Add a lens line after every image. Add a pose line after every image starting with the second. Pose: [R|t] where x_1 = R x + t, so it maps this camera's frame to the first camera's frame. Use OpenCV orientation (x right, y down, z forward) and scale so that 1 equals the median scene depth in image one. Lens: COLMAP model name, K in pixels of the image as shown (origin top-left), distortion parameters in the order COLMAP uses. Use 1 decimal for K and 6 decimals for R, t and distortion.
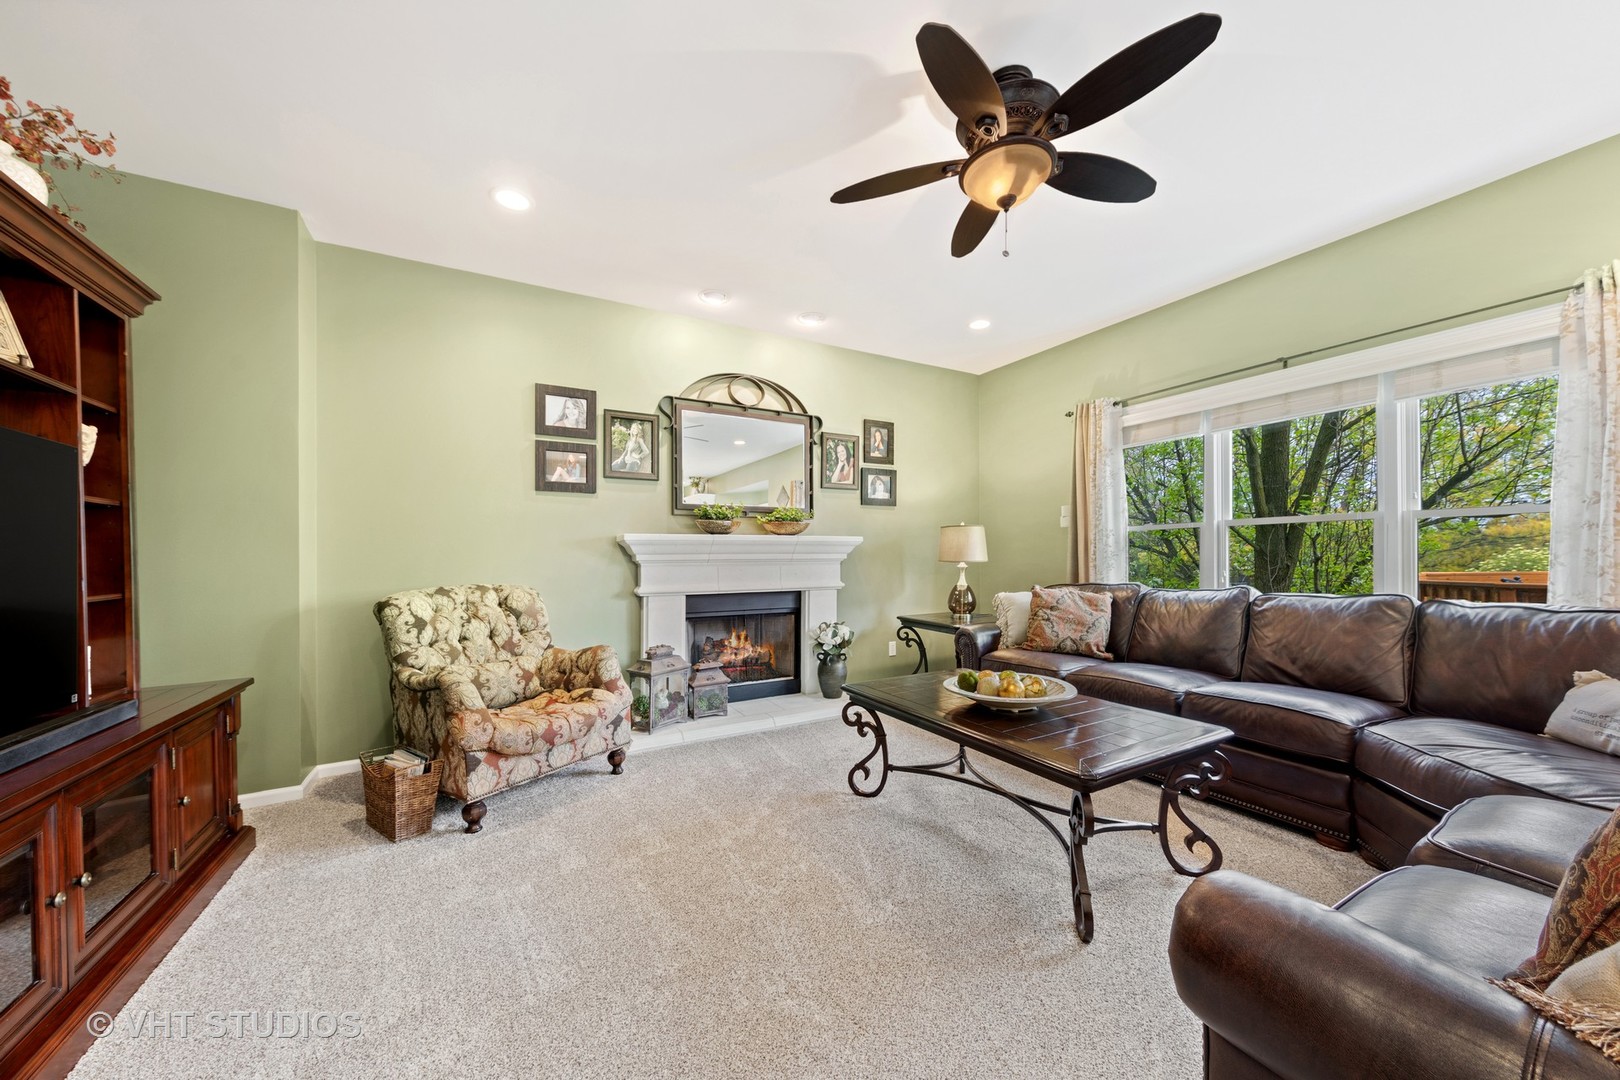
lens RADIAL K [[568.4, 0, 808.9], [0, 568.4, 552.0], [0, 0, 1]] dist [0.000930, -0.000009]
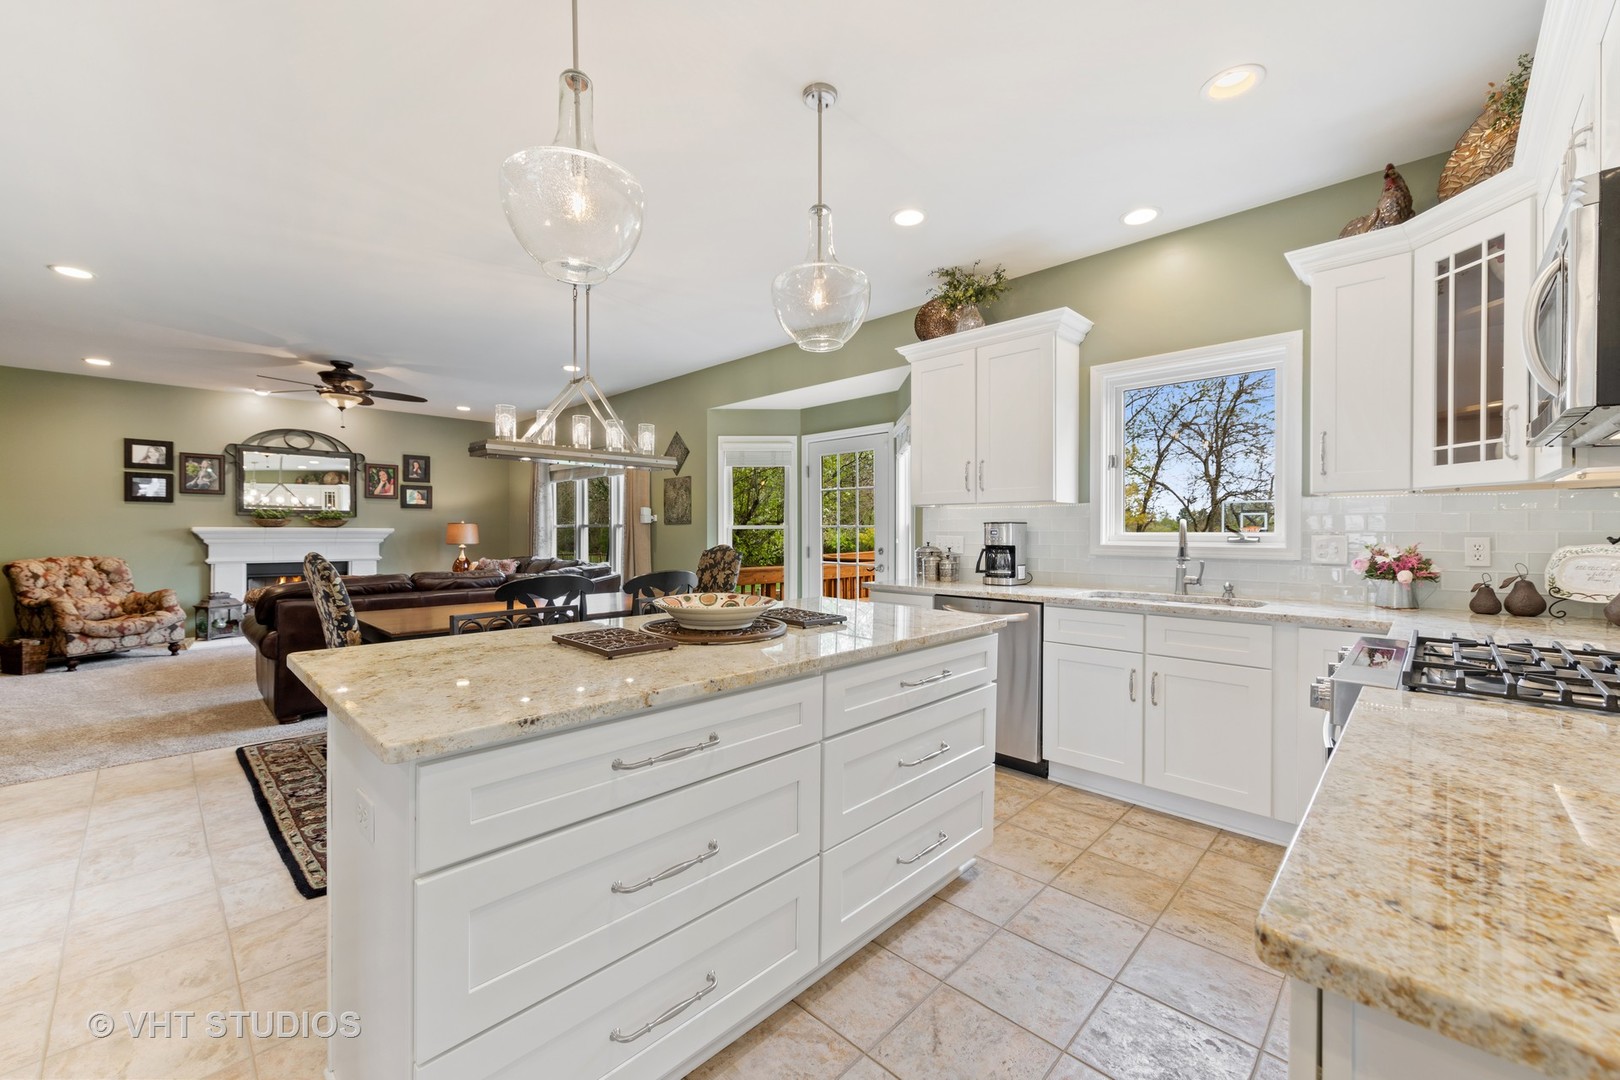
lens RADIAL K [[607.9, 0, 811.3], [0, 607.9, 539.8], [0, 0, 1]] dist [-0.002359, -0.000290]
pose [[0.948067, 0.008934, 0.317946, 0.868111], [-0.015057, 0.999745, 0.016806, -0.053077], [-0.317715, -0.020720, 0.947960, -1.335384]]
